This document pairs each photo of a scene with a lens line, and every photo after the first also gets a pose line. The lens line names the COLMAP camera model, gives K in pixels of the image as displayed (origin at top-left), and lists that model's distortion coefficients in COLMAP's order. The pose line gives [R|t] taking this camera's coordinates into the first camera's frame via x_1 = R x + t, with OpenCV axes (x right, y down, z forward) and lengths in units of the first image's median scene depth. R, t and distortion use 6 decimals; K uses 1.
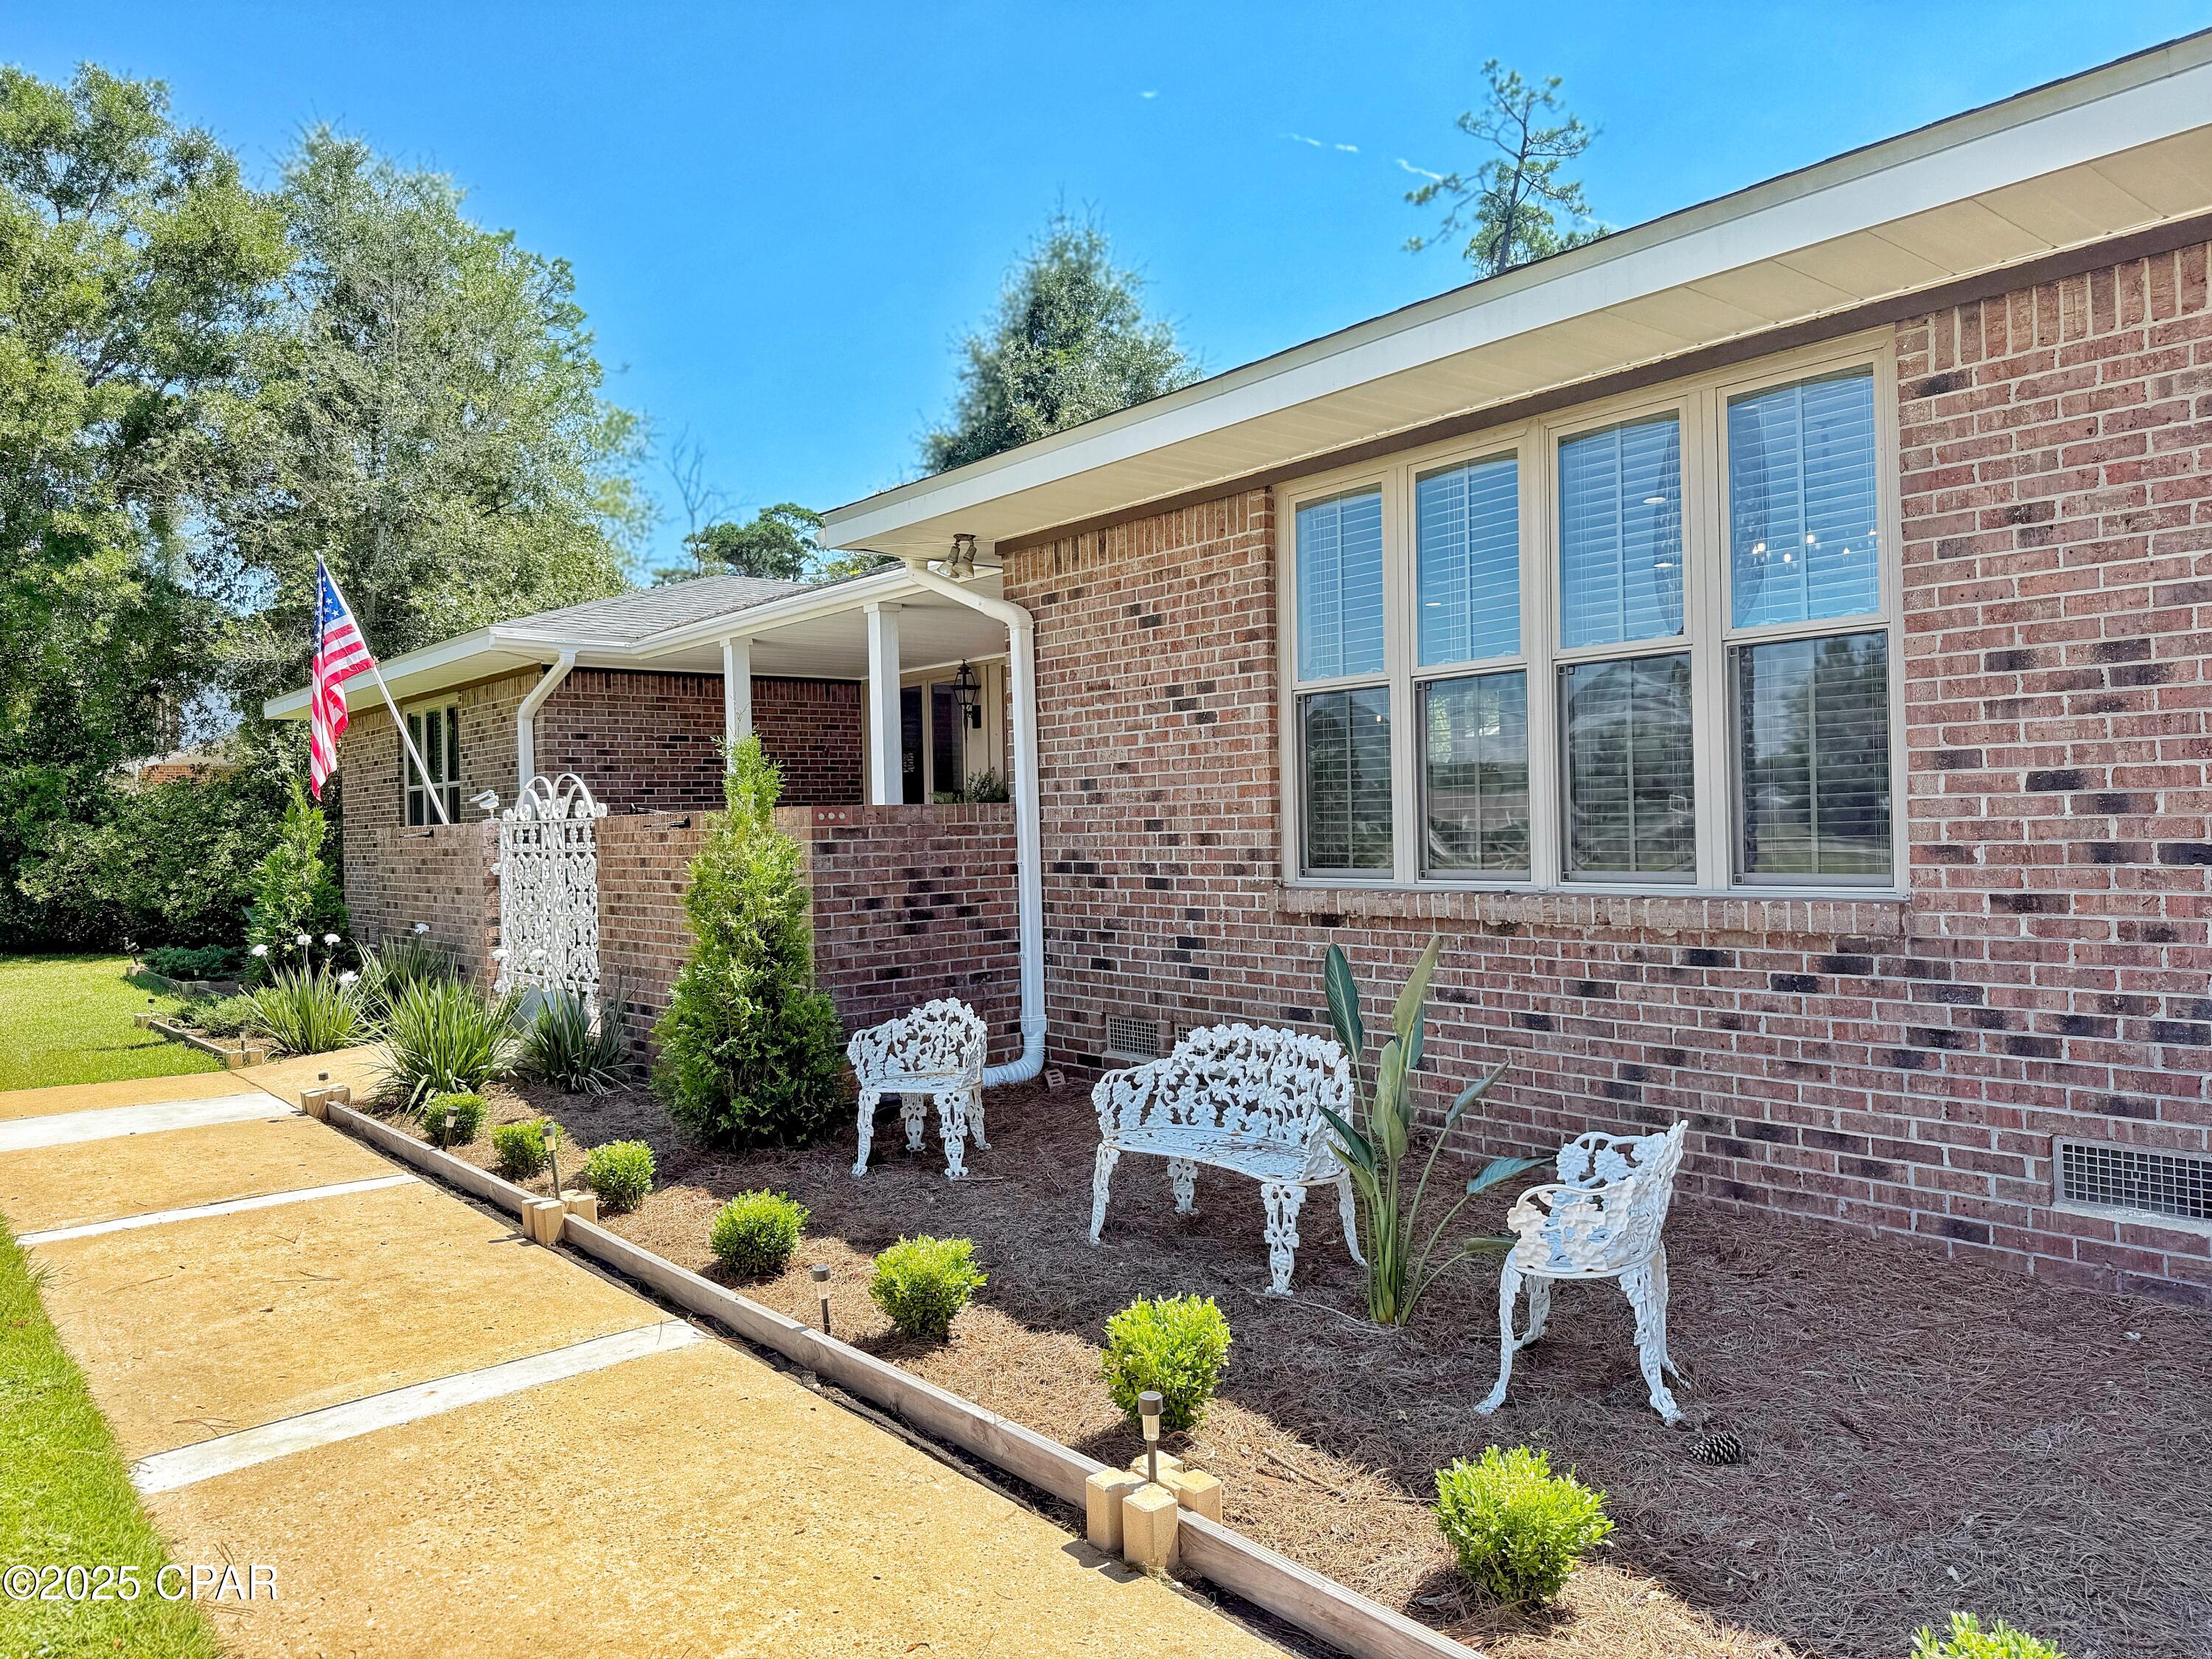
lens RADIAL K [[1577.8, 0, 1106.0], [0, 1577.8, 829.5], [0, 0, 1]] dist [-0.005494, -0.001055]
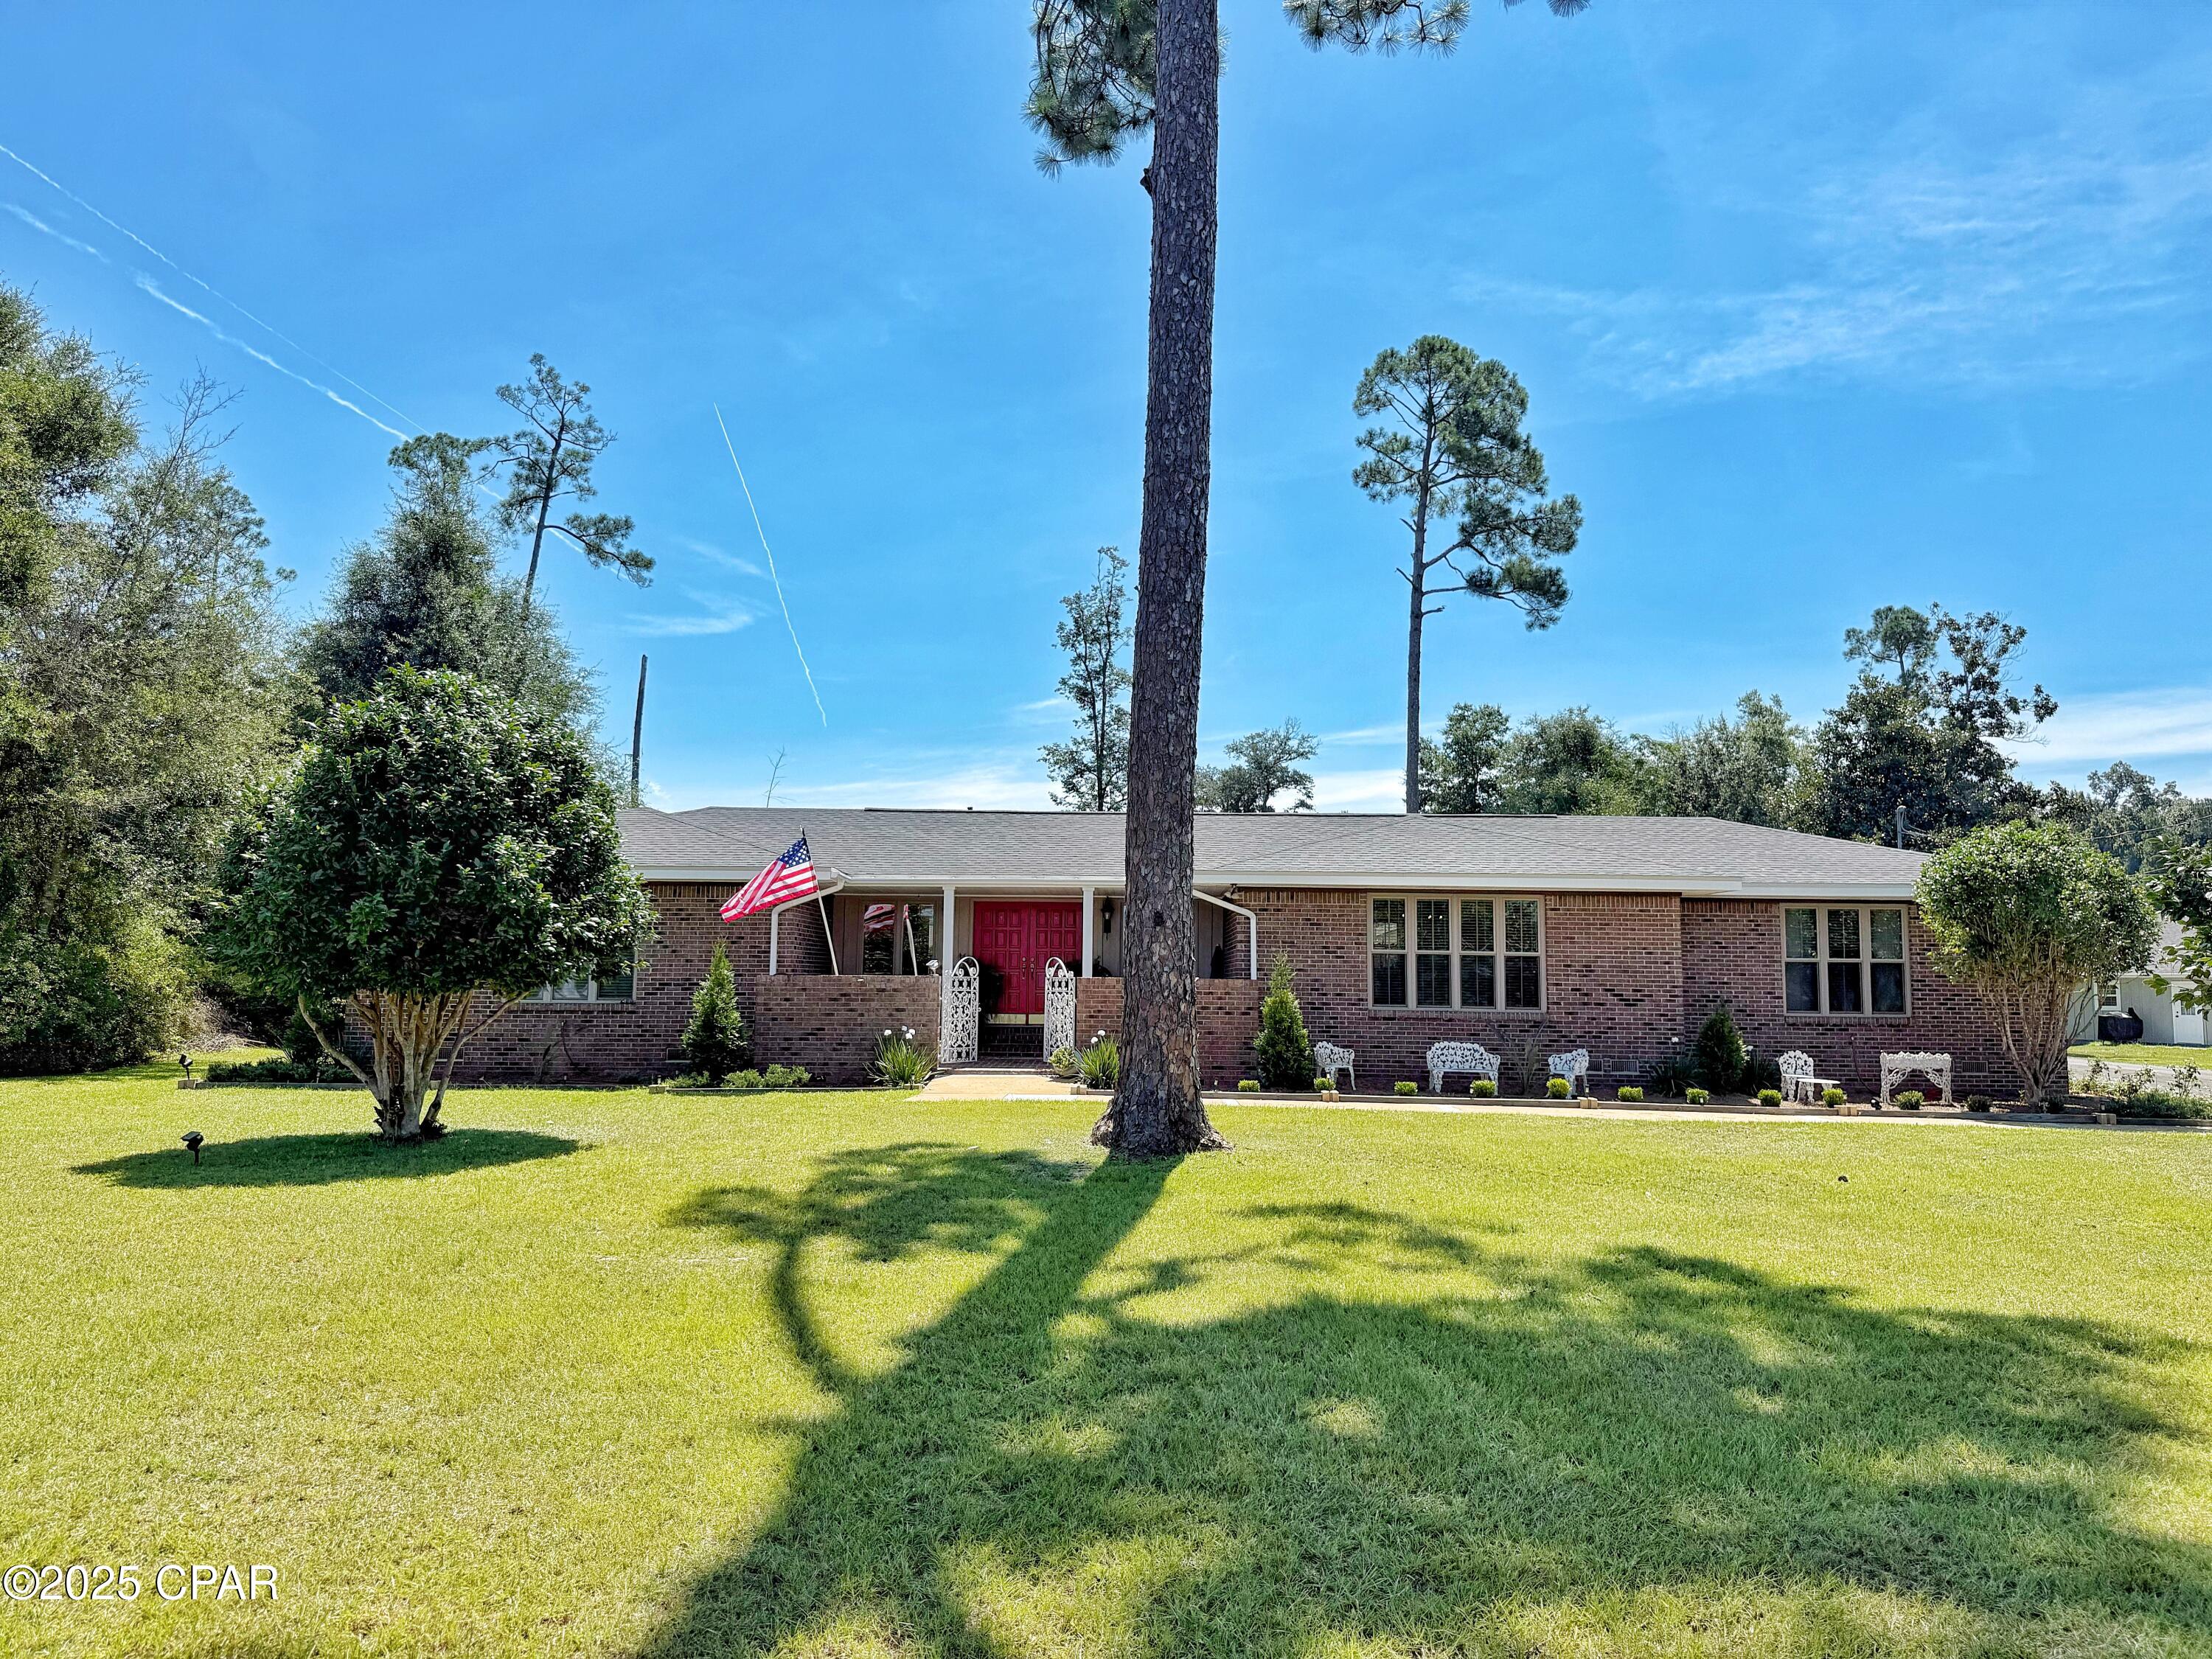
lens RADIAL K [[1551.7, 0, 1106.0], [0, 1551.7, 829.5], [0, 0, 1]] dist [0.108971, -0.177930]
pose [[0.636789, 0.107598, 0.763494, -1.006413], [-0.027538, 0.992757, -0.116940, 0.020896], [-0.770547, 0.053441, 0.635139, -0.257625]]
